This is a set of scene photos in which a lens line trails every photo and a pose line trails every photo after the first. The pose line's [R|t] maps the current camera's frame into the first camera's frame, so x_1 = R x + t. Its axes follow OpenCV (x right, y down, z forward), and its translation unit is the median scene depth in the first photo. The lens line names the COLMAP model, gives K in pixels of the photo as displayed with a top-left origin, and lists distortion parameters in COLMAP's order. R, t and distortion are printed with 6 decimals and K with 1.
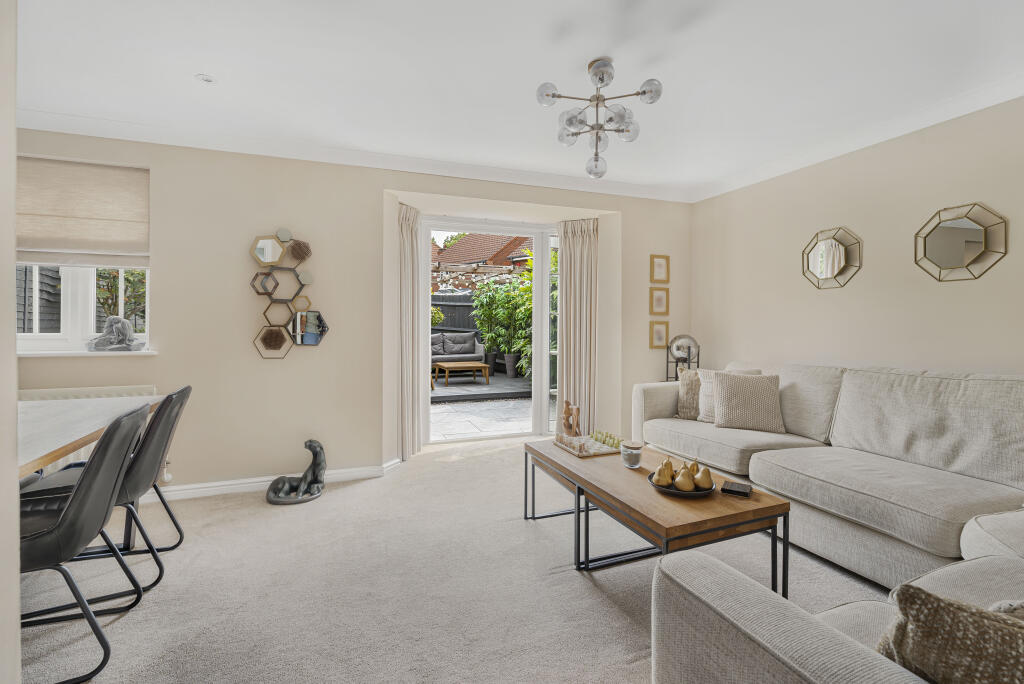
lens RADIAL K [[469.1, 0, 508.2], [0, 469.1, 322.2], [0, 0, 1]] dist [0.003395, 0.000525]
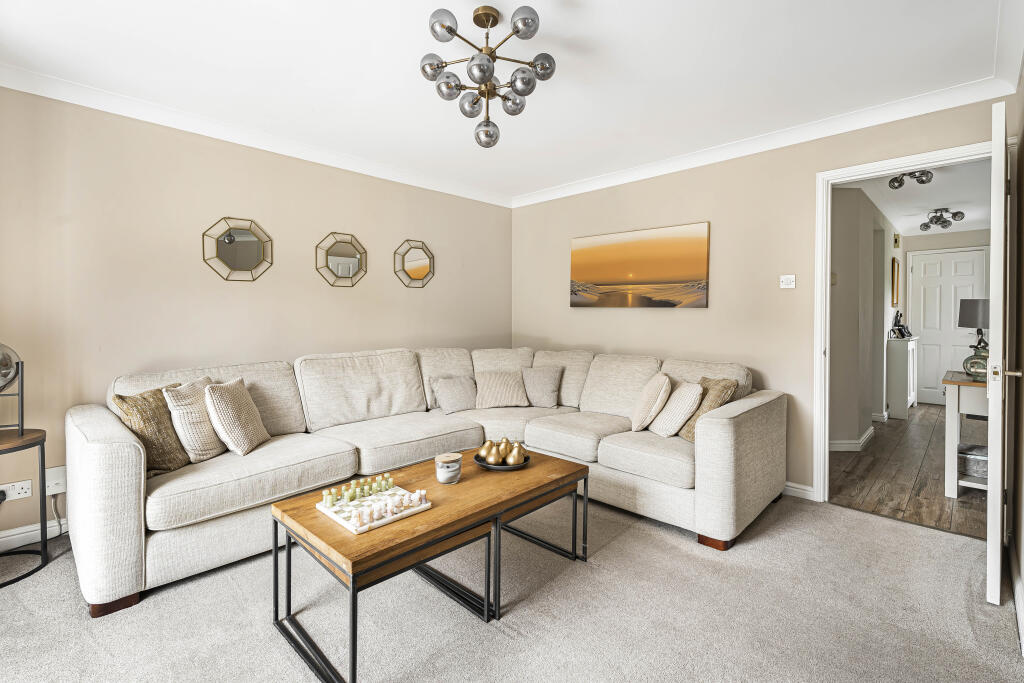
lens RADIAL K [[469.1, 0, 508.2], [0, 469.1, 321.7], [0, 0, 1]] dist [0.003395, 0.000525]
pose [[-0.411376, -0.010918, 0.911400, -0.379790], [-0.000040, 0.999928, 0.011961, -0.001069], [-0.911466, 0.004884, -0.411347, 0.833252]]
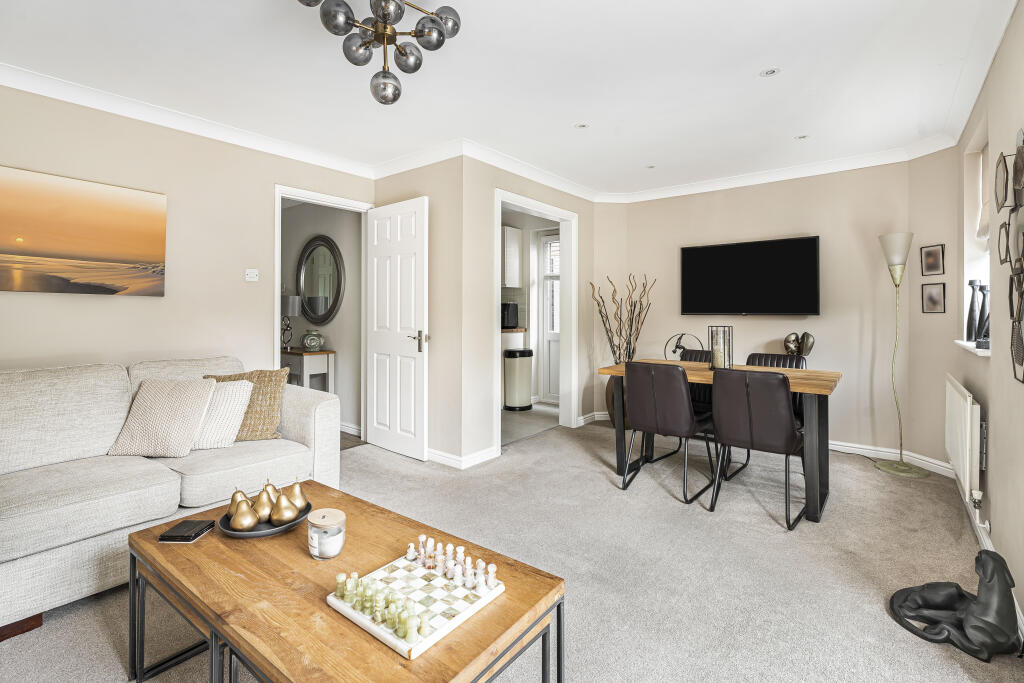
lens RADIAL K [[475.5, 0, 512.1], [0, 475.5, 308.5], [0, 0, 1]] dist [-0.000321, 0.000052]
pose [[-0.856620, -0.006708, -0.515905, 0.245488], [-0.006912, 0.999975, -0.001526, -0.000609], [0.515902, 0.002258, -0.856645, 1.079422]]
